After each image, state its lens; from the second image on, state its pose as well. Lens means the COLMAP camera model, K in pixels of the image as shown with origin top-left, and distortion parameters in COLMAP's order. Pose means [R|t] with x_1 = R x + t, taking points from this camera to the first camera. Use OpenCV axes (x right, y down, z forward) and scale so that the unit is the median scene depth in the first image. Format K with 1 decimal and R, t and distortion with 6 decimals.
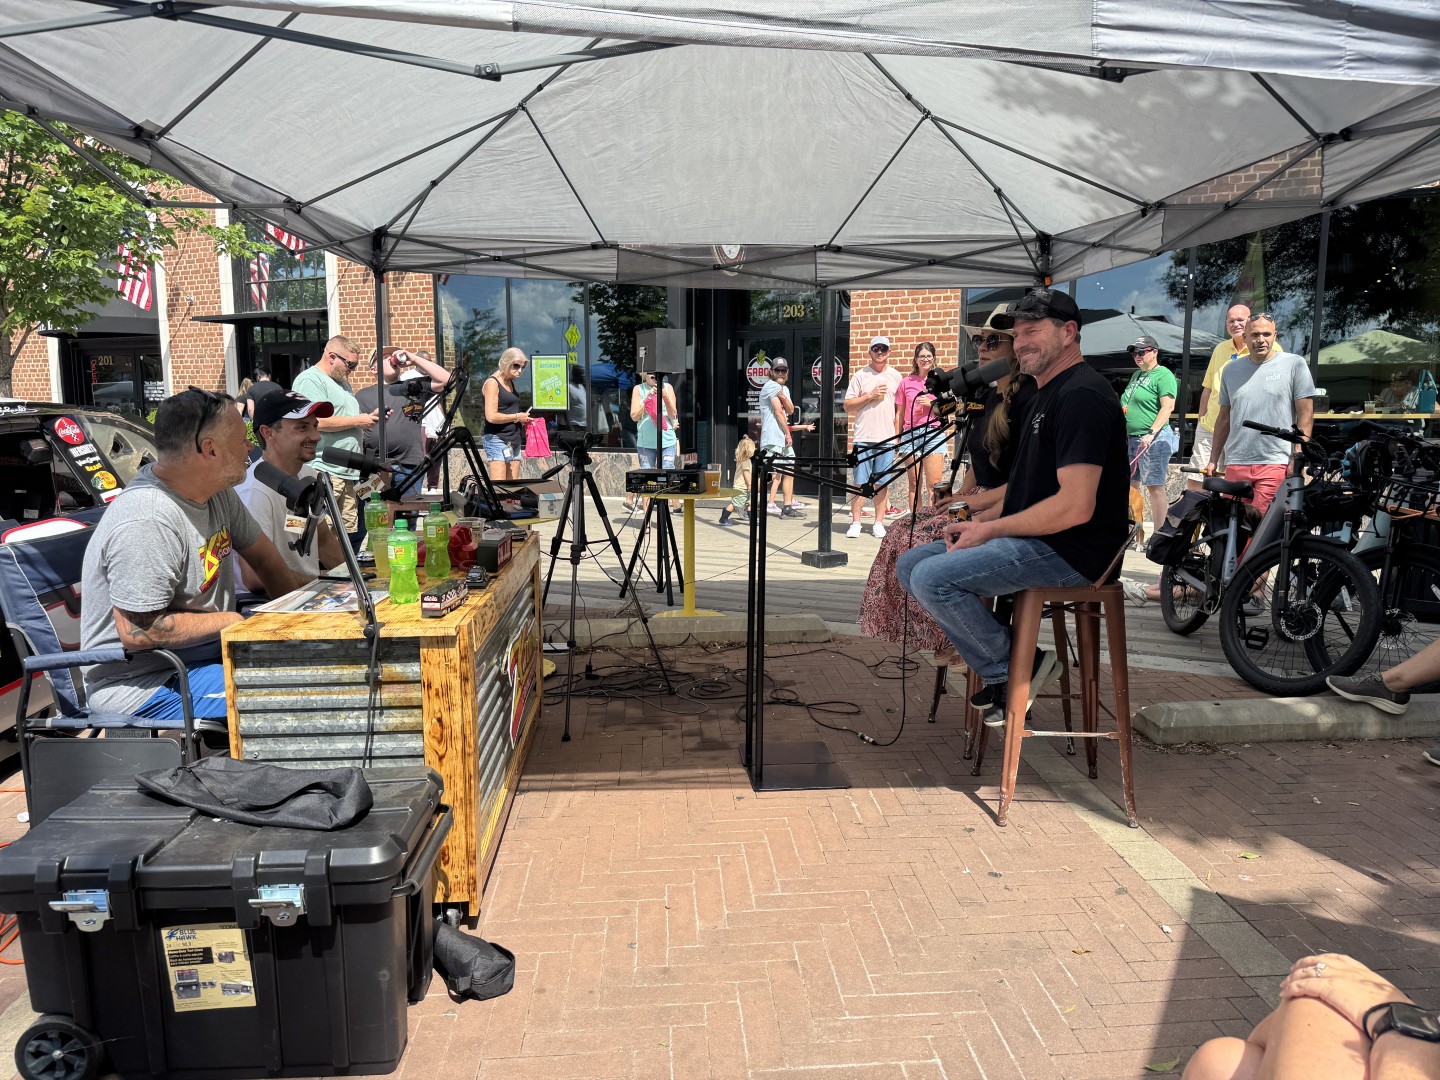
lens RADIAL K [[995.6, 0, 720.0], [0, 995.6, 540.0], [0, 0, 1]] dist [0.113765, -0.164024]
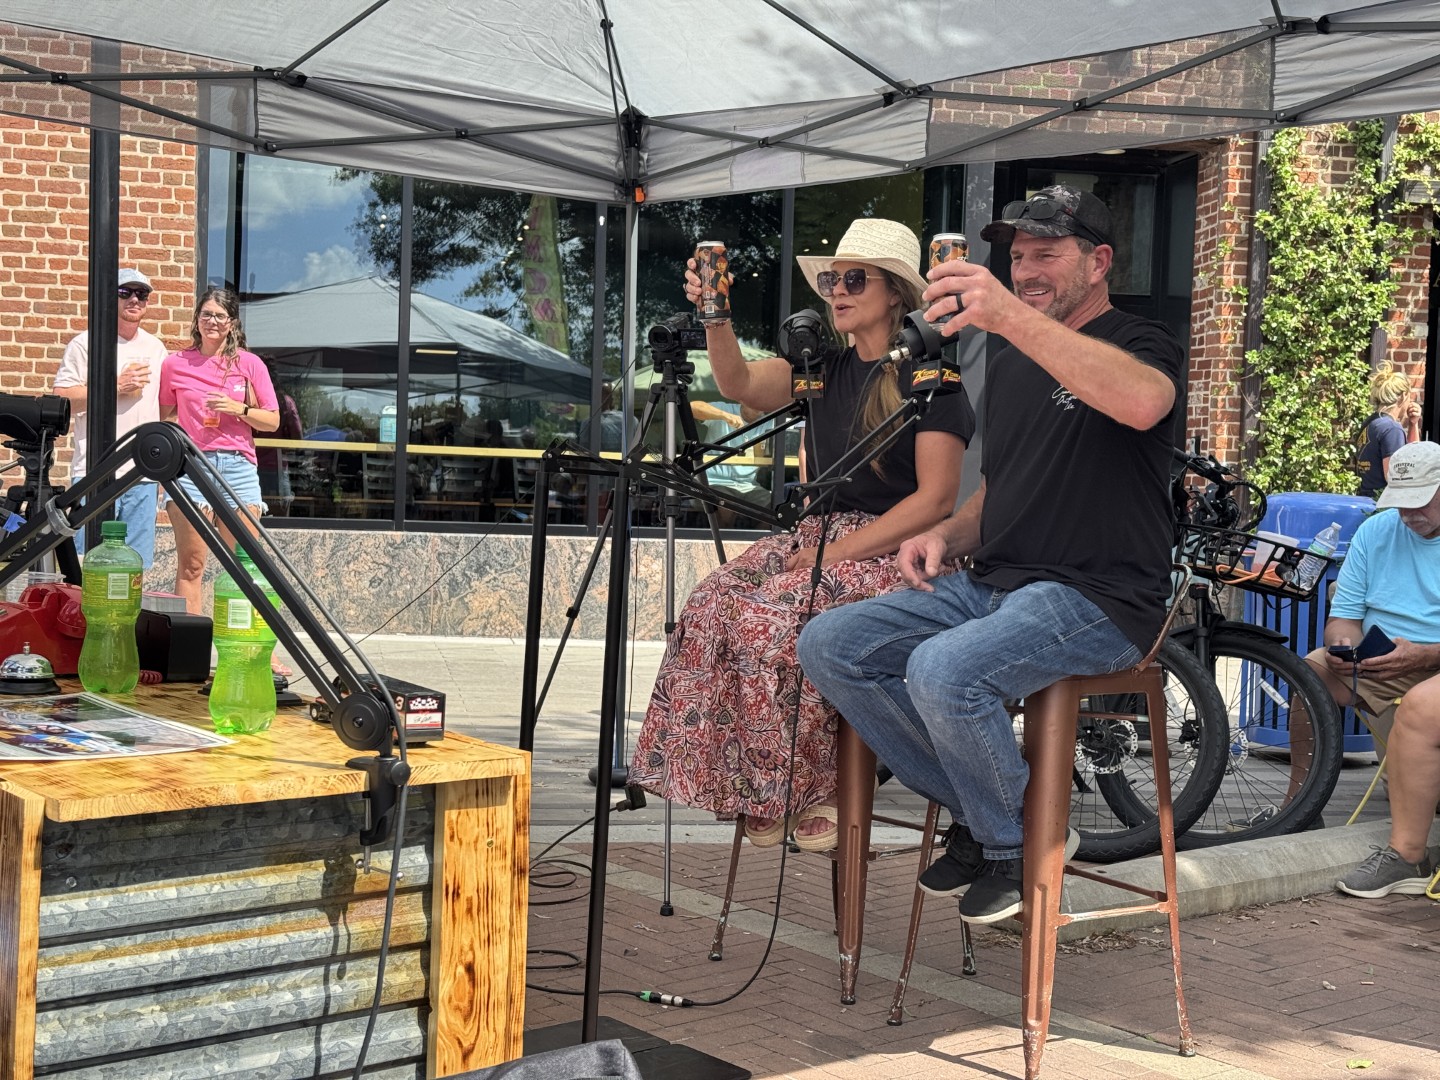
lens RADIAL K [[1987.1, 0, 720.0], [0, 1987.1, 540.0], [0, 0, 1]] dist [0.120059, -0.036090]
pose [[0.805778, 0.005764, 0.592189, -0.721480], [0.045887, 0.996339, -0.072136, 0.055955], [-0.590437, 0.085300, 0.802564, 0.187656]]
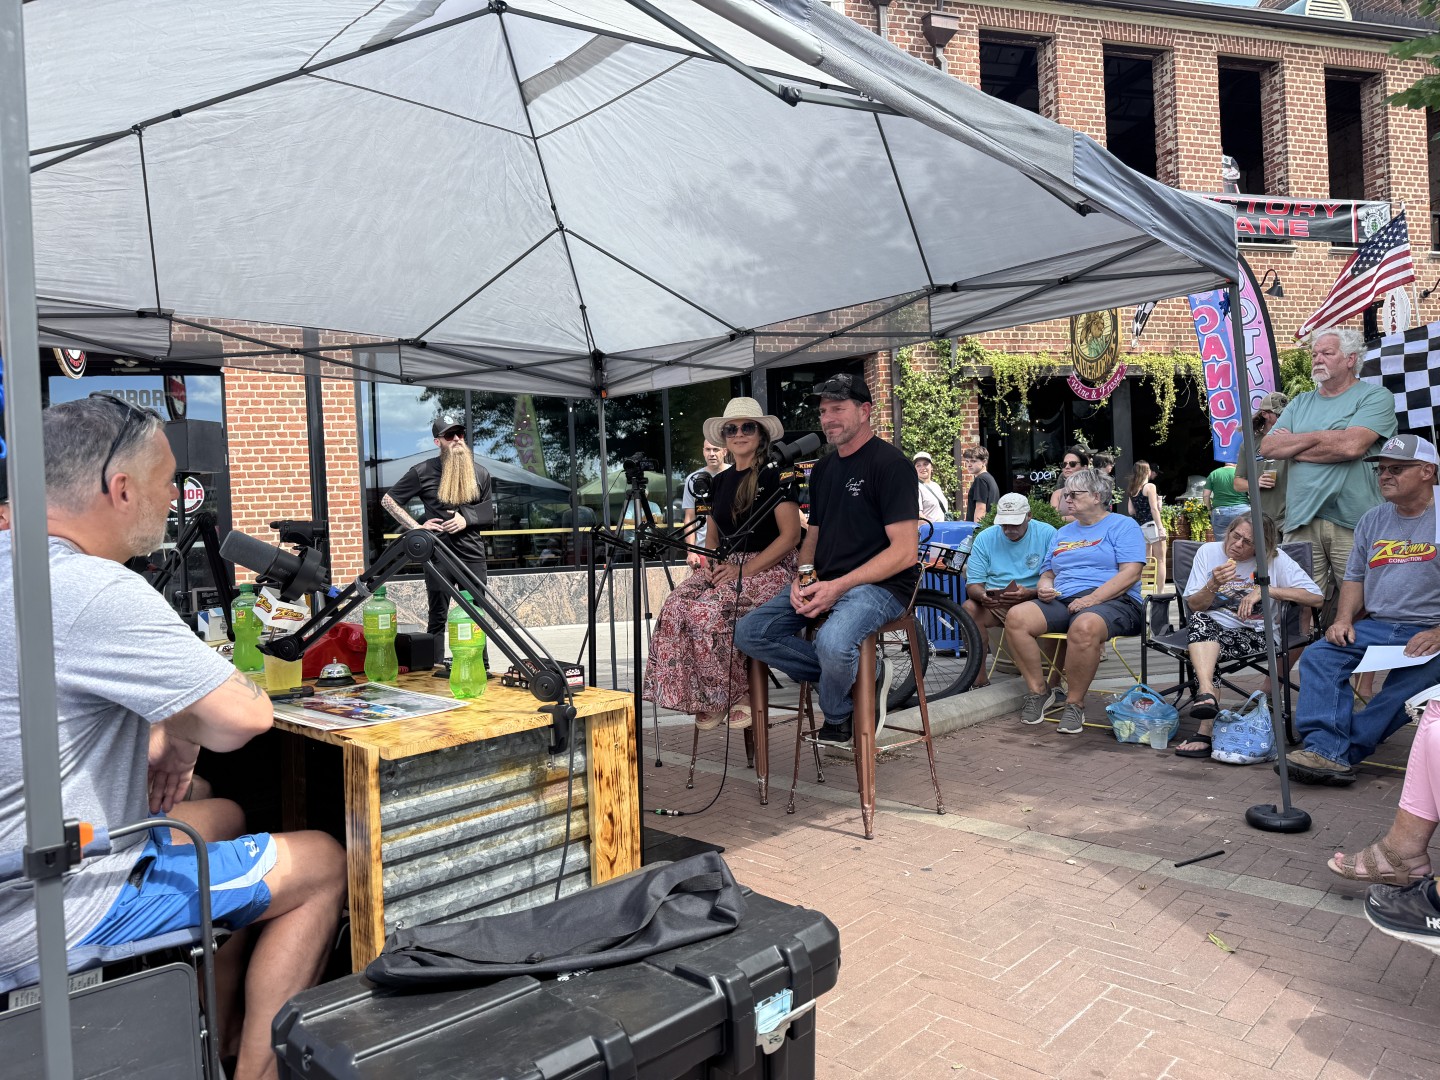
lens RADIAL K [[995.6, 0, 720.0], [0, 995.6, 540.0], [0, 0, 1]] dist [0.113765, -0.164024]
pose [[0.744552, -0.039593, 0.666390, -0.748143], [0.130669, 0.987573, -0.087320, 0.038638], [-0.654651, 0.152090, 0.740473, 0.294387]]
